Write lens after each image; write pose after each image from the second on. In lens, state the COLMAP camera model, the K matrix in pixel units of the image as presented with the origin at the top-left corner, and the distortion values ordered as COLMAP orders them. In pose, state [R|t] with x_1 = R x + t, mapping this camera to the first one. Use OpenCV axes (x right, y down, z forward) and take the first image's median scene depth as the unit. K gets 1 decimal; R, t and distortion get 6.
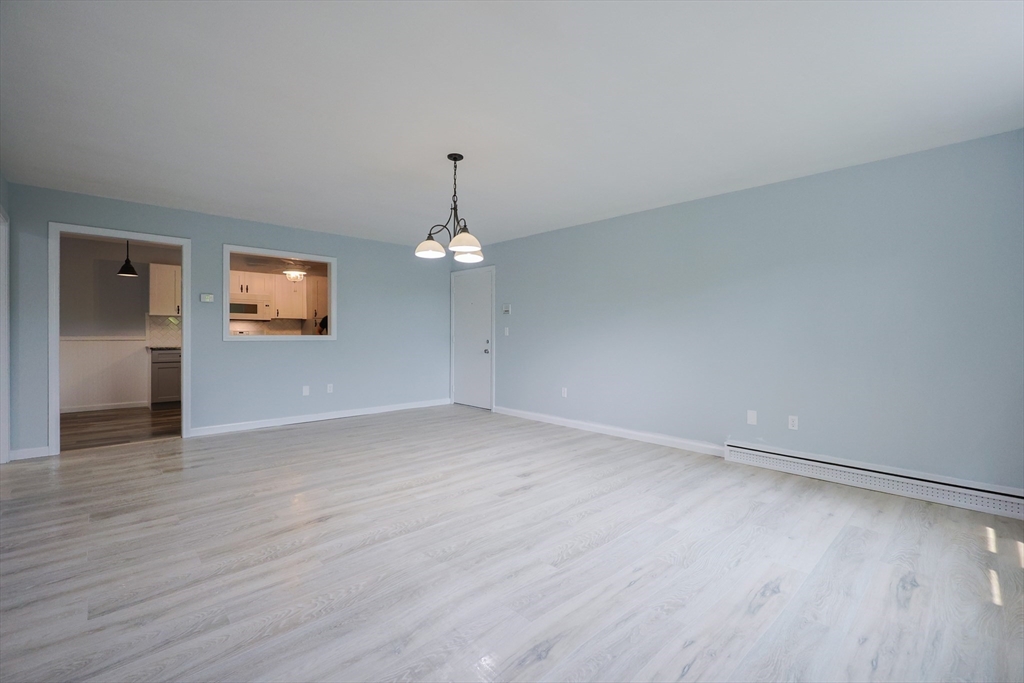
lens RADIAL K [[444.4, 0, 513.4], [0, 444.4, 340.1], [0, 0, 1]] dist [0.001861, 0.000057]
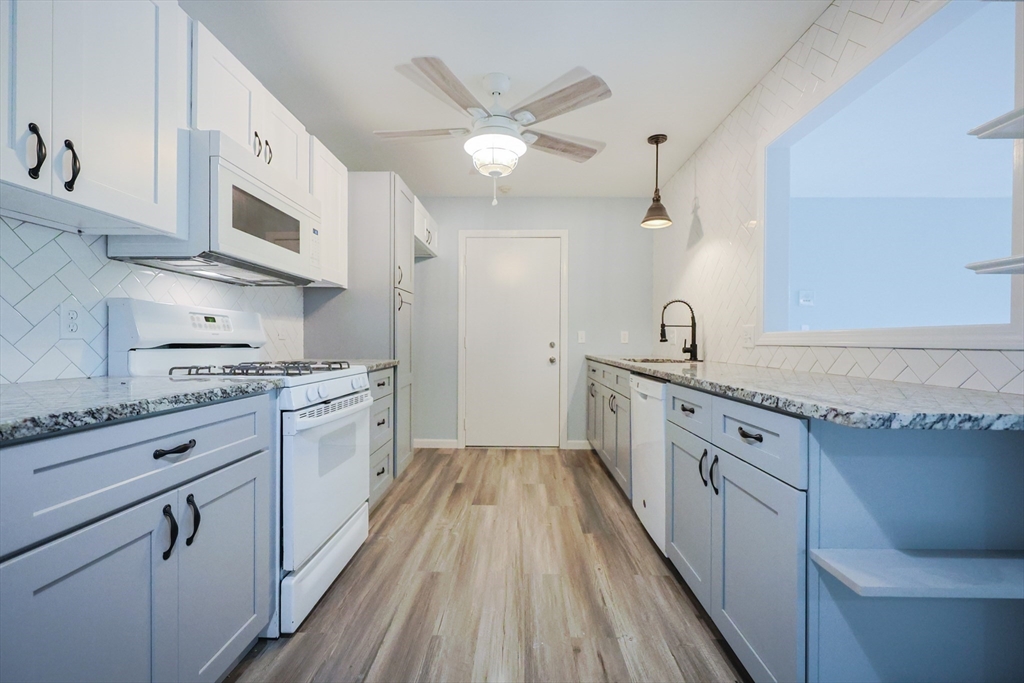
lens RADIAL K [[439.1, 0, 510.0], [0, 439.1, 343.0], [0, 0, 1]] dist [0.000553, 0.000008]
pose [[0.697832, -0.000645, 0.716261, -0.748857], [0.002021, 0.999997, -0.001069, -0.002788], [-0.716258, 0.002194, 0.697832, 0.782106]]
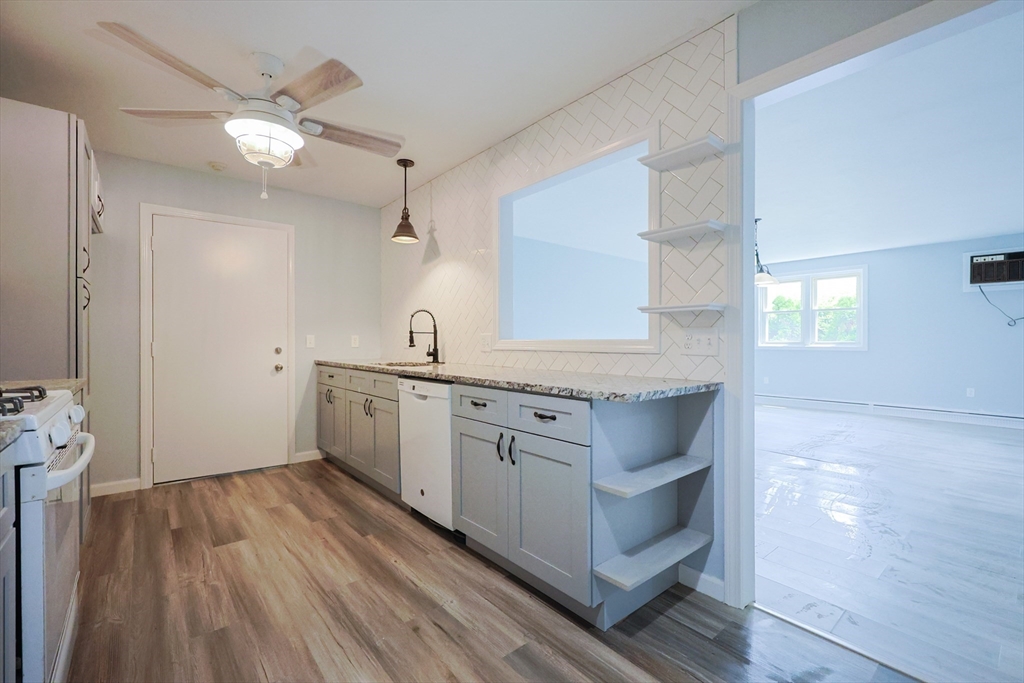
lens RADIAL K [[444.4, 0, 513.4], [0, 444.4, 340.1], [0, 0, 1]] dist [0.001861, 0.000057]
pose [[0.046380, -0.000291, 0.998924, -0.814705], [0.011180, 0.999937, -0.000228, -0.010430], [-0.998861, 0.011178, 0.046381, 0.844017]]
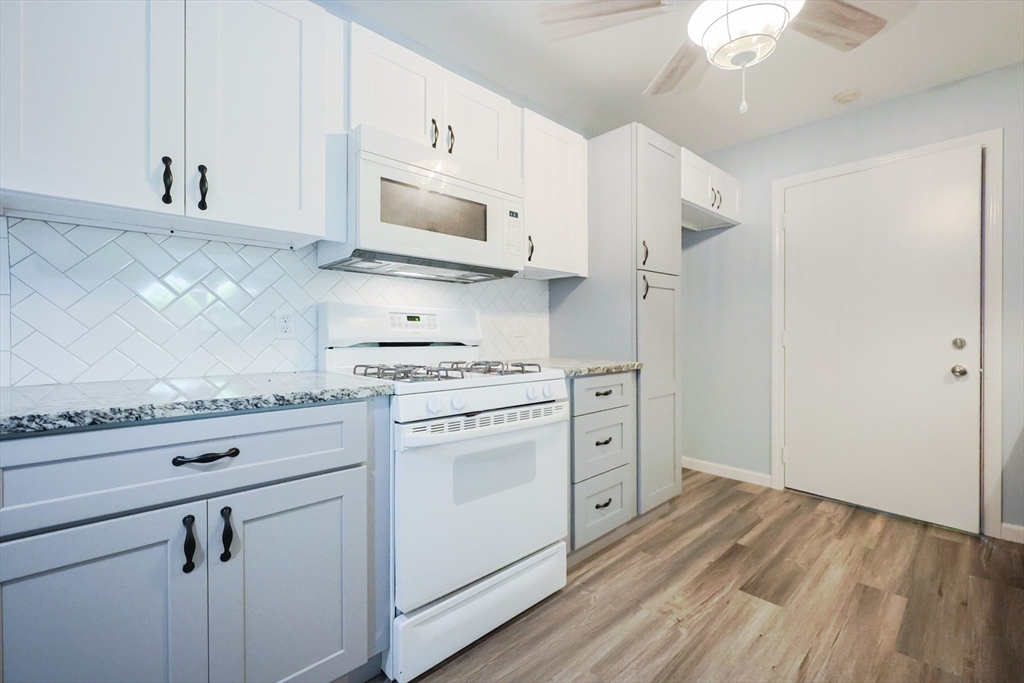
lens RADIAL K [[440.9, 0, 514.0], [0, 440.9, 336.3], [0, 0, 1]] dist [0.000808, -0.000175]
pose [[0.999978, -0.002441, 0.006127, -0.617919], [0.002471, 0.999985, -0.004901, -0.005282], [-0.006115, 0.004916, 0.999969, 0.826043]]
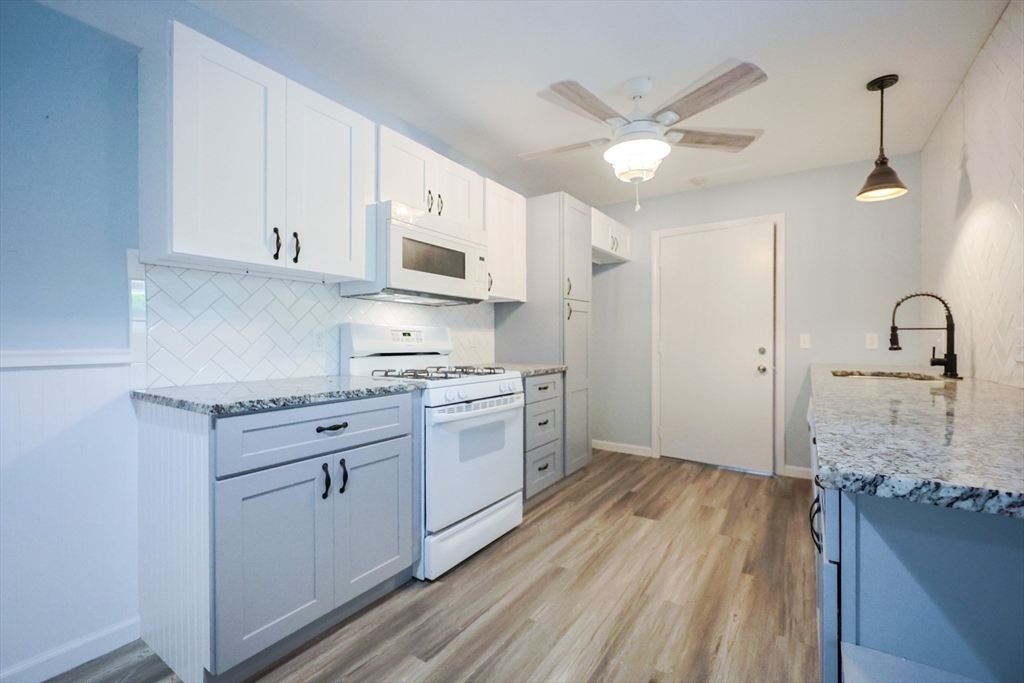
lens RADIAL K [[444.4, 0, 513.4], [0, 444.4, 340.1], [0, 0, 1]] dist [0.001861, 0.000057]
pose [[0.972611, -0.001946, 0.232431, -0.681222], [0.003895, 0.999961, -0.007927, -0.010210], [-0.232406, 0.008615, 0.972581, 0.720643]]
